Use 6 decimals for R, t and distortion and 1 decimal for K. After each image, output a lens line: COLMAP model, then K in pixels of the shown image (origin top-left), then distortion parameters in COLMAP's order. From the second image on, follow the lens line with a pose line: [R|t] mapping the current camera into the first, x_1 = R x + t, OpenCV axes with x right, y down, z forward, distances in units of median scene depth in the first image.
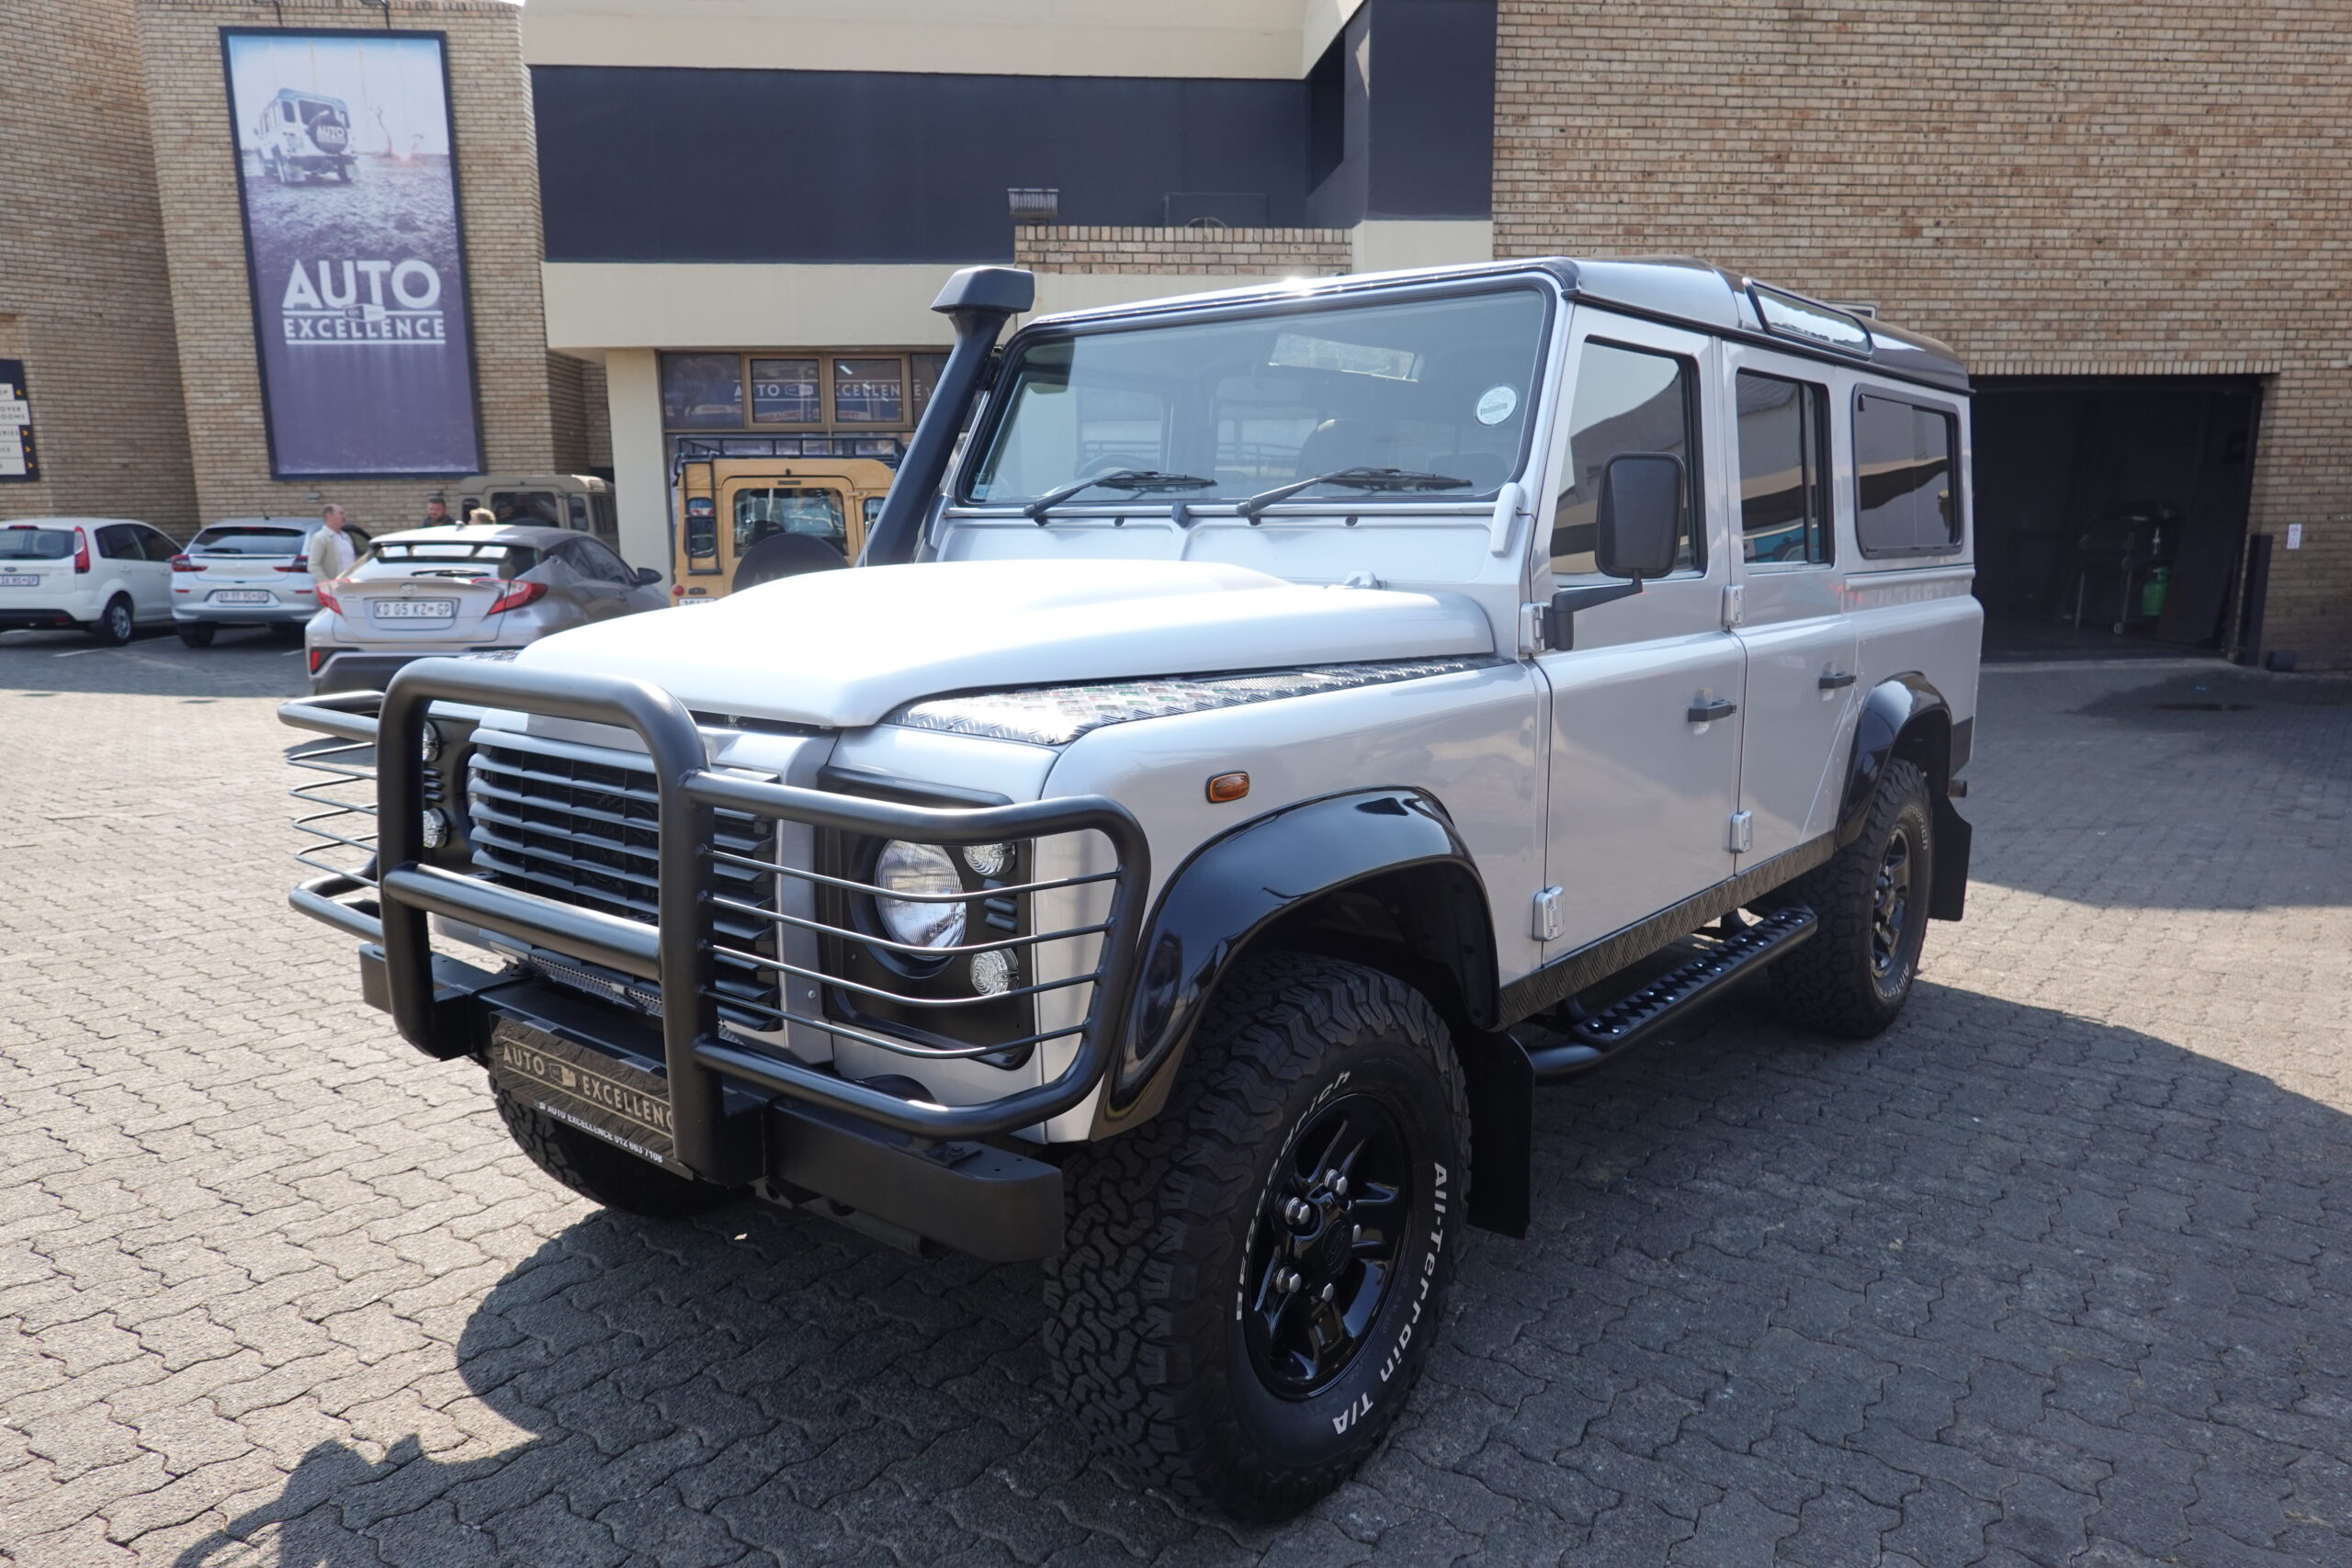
lens RADIAL K [[1563.4, 0, 1179.4], [0, 1563.4, 790.1], [0, 0, 1]] dist [-0.006881, 0.004540]
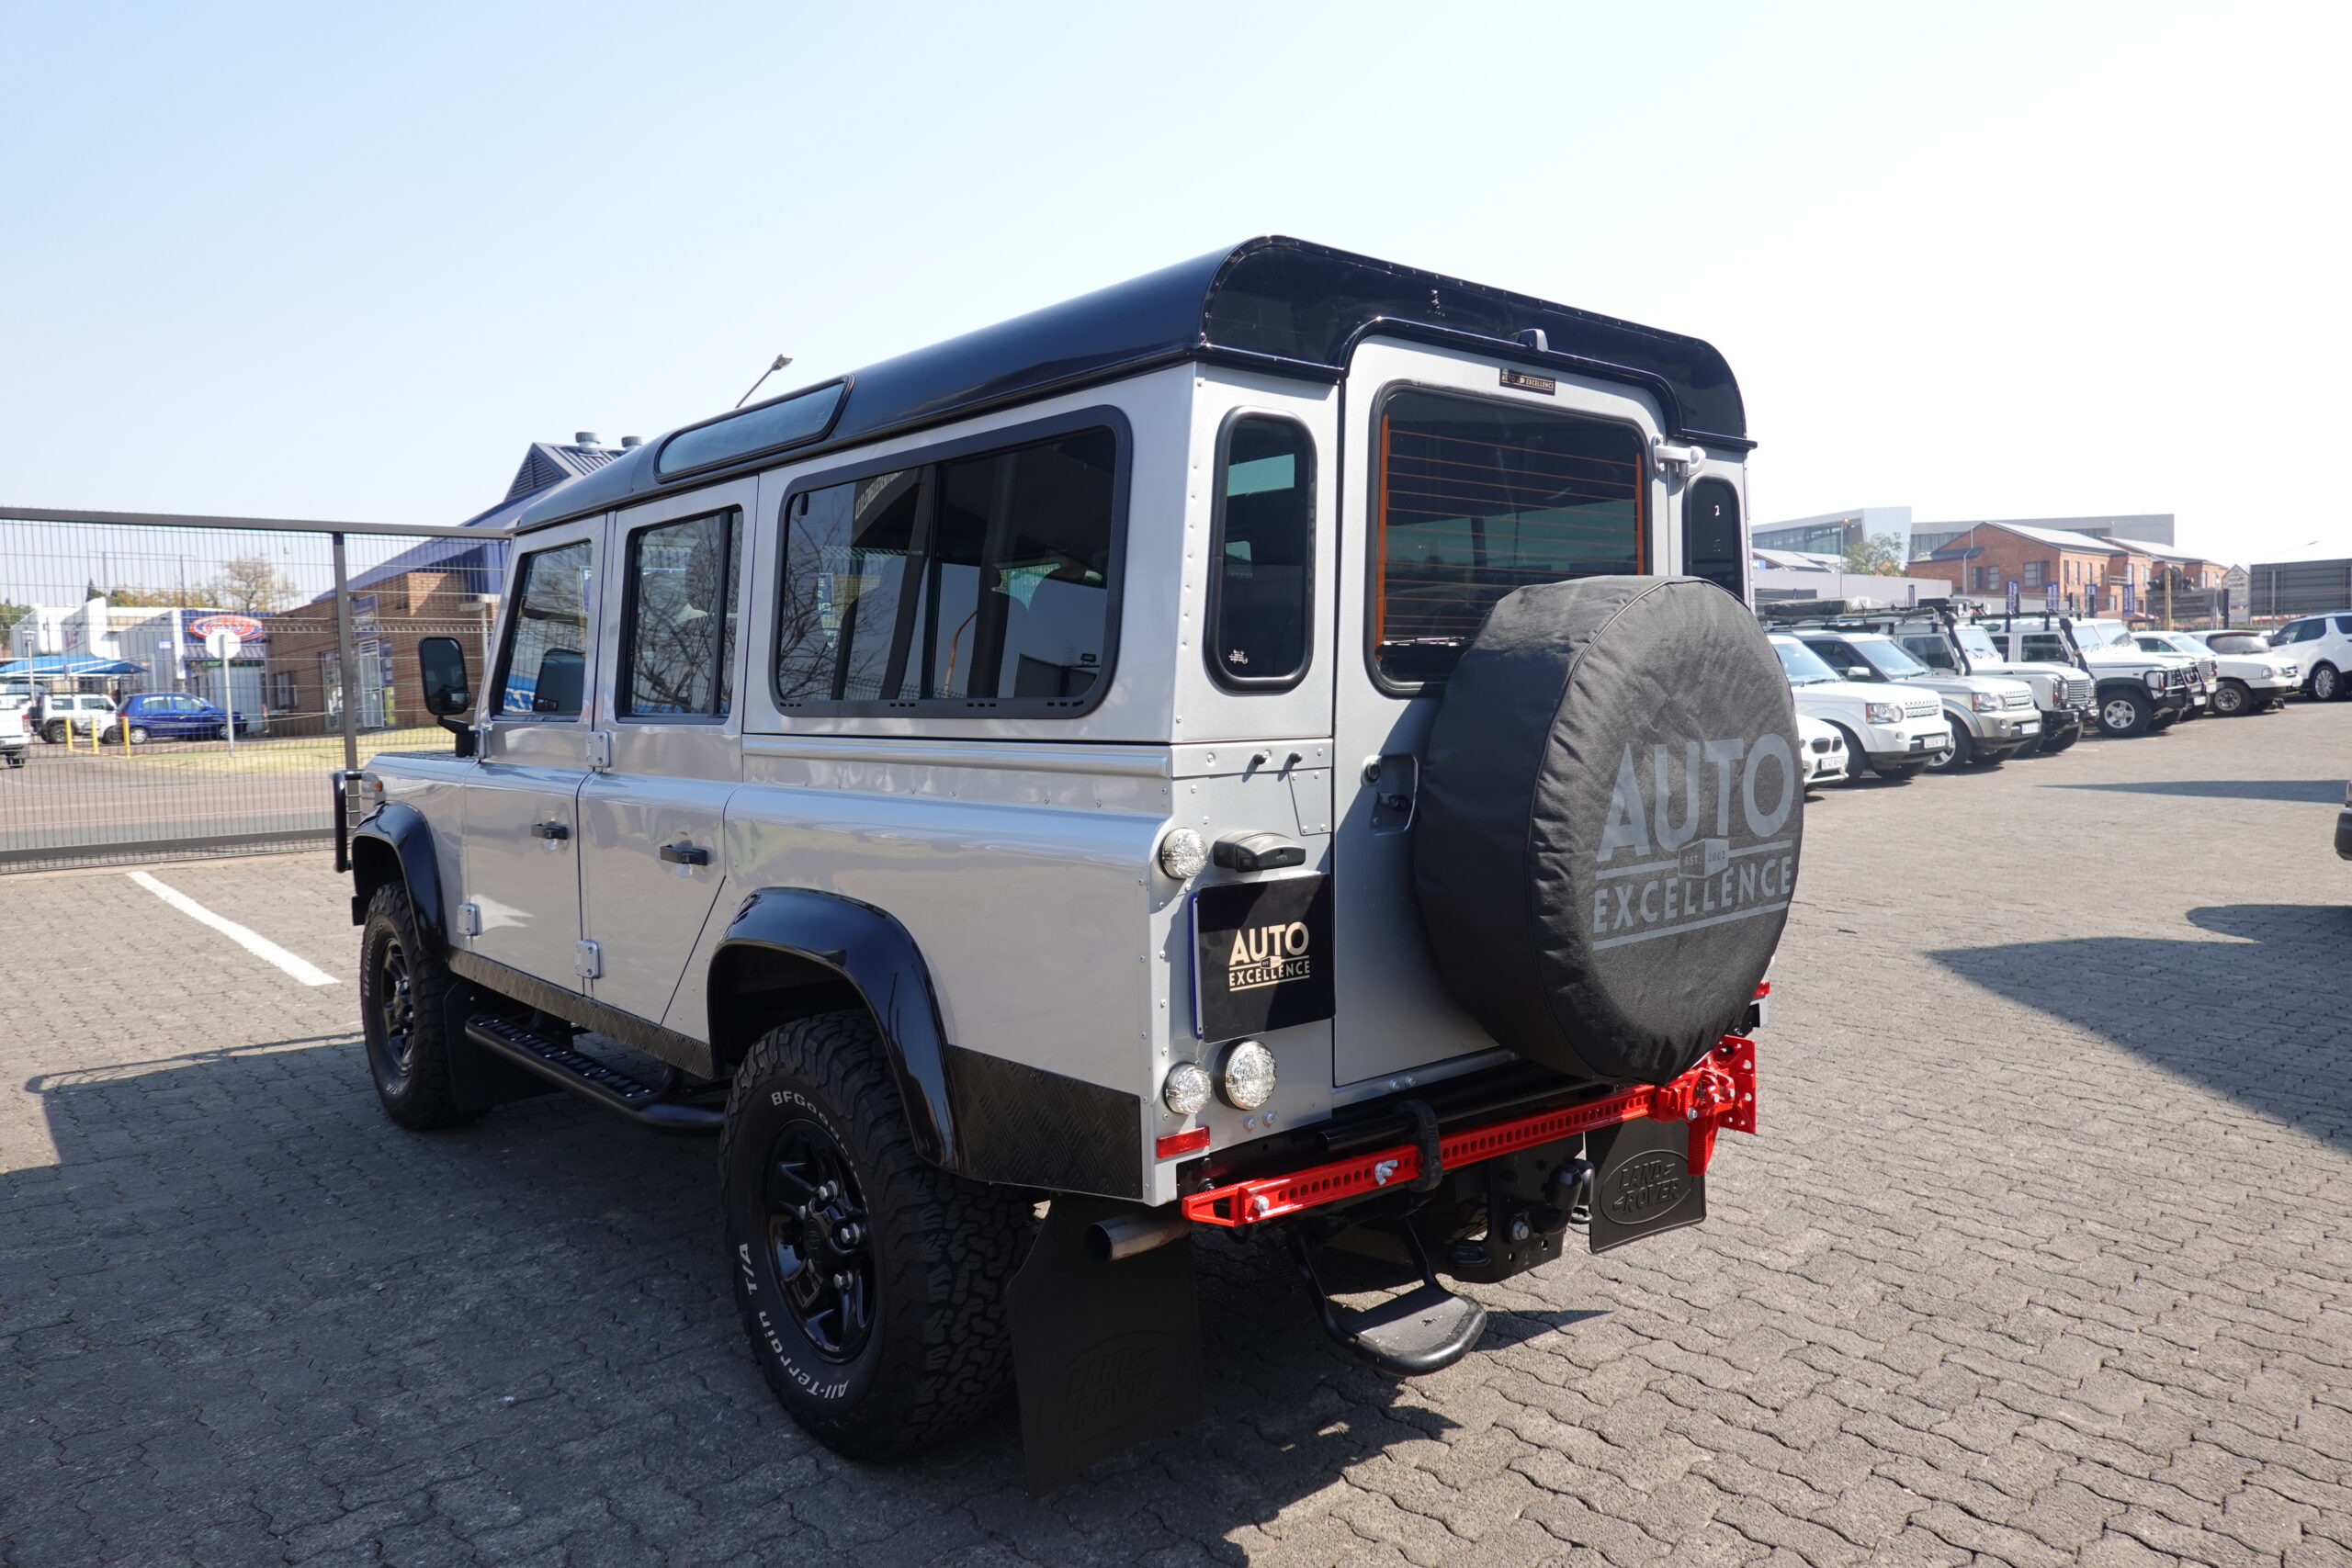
lens RADIAL K [[1563.4, 0, 1177.2], [0, 1563.4, 784.4], [0, 0, 1]] dist [-0.006881, 0.004540]
pose [[-0.174213, 0.063453, -0.982661, 0.354006], [-0.151340, 0.984340, 0.090392, -0.066279], [0.973009, 0.164463, -0.161882, 0.408900]]
